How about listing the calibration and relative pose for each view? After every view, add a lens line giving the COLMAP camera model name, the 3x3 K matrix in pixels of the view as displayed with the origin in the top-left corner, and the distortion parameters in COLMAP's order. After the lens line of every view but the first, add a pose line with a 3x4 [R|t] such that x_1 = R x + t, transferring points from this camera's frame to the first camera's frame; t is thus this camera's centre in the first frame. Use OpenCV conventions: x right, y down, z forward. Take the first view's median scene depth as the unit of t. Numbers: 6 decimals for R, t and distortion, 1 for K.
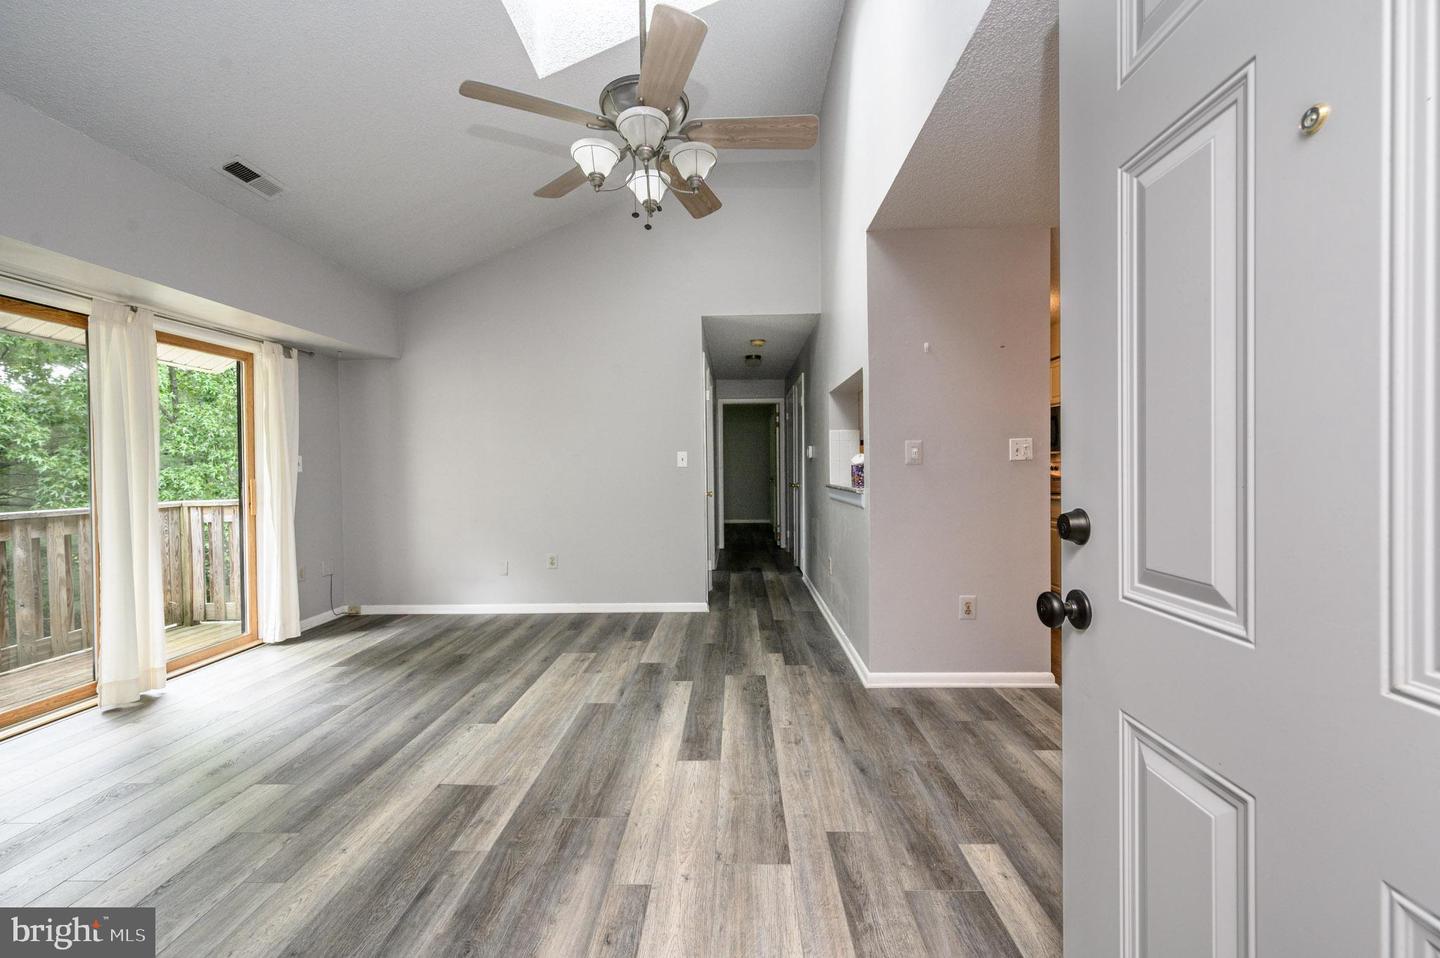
lens RADIAL K [[565.7, 0, 720.3], [0, 565.7, 471.0], [0, 0, 1]] dist [0.002792, -0.000117]
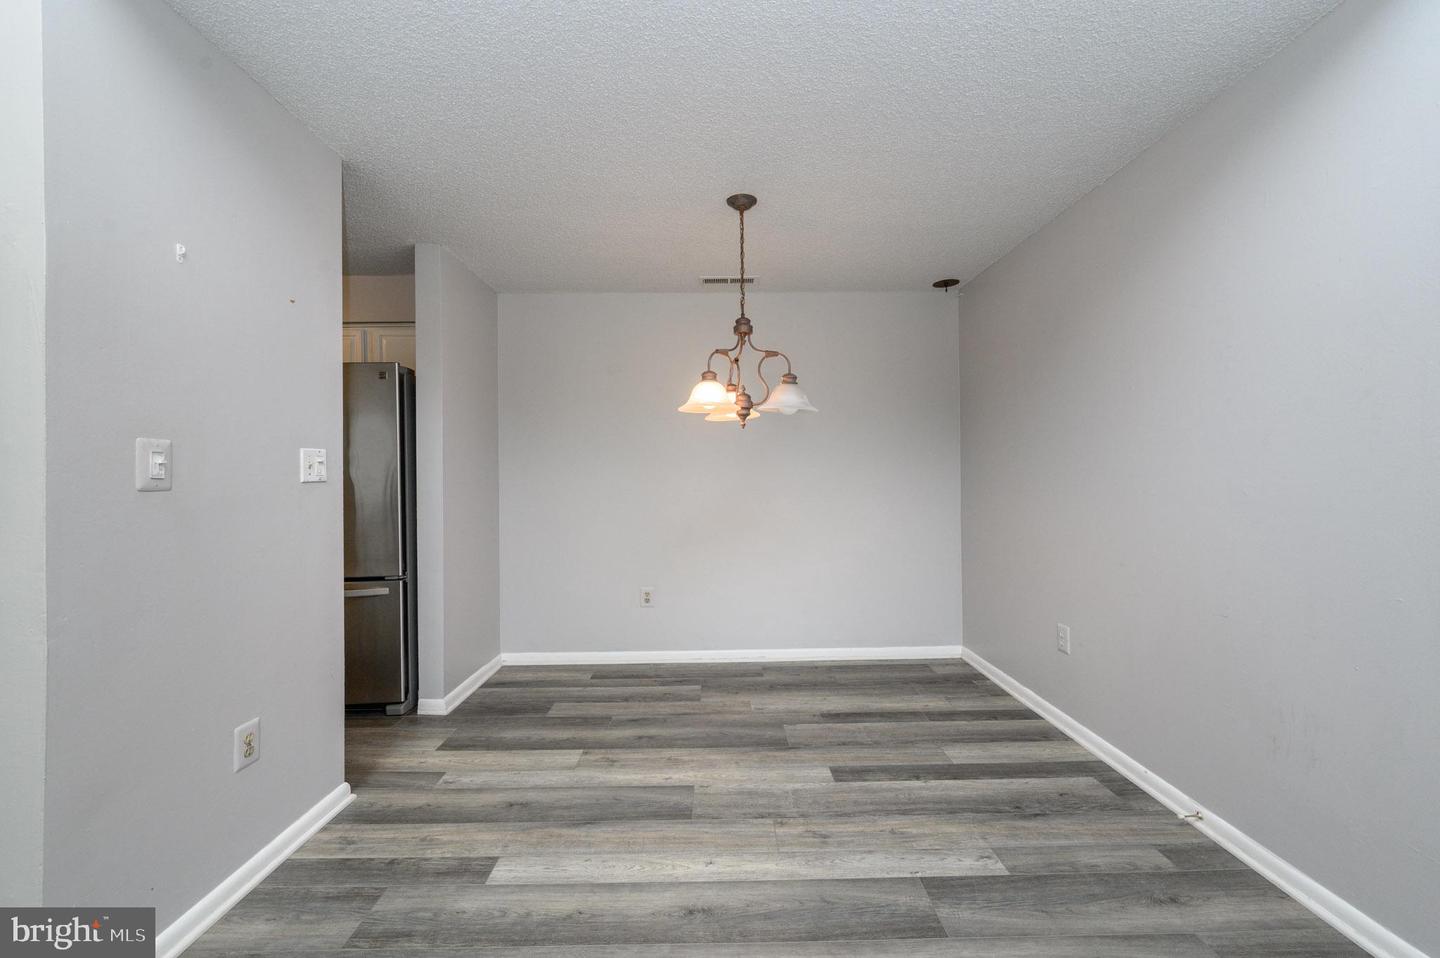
lens RADIAL K [[565.7, 0, 720.3], [0, 565.7, 471.0], [0, 0, 1]] dist [0.002792, -0.000117]
pose [[-0.018677, 0.023662, 0.999546, -0.141162], [0.020052, 0.999528, -0.023286, -0.006558], [-0.999624, 0.019608, -0.019143, 0.535336]]
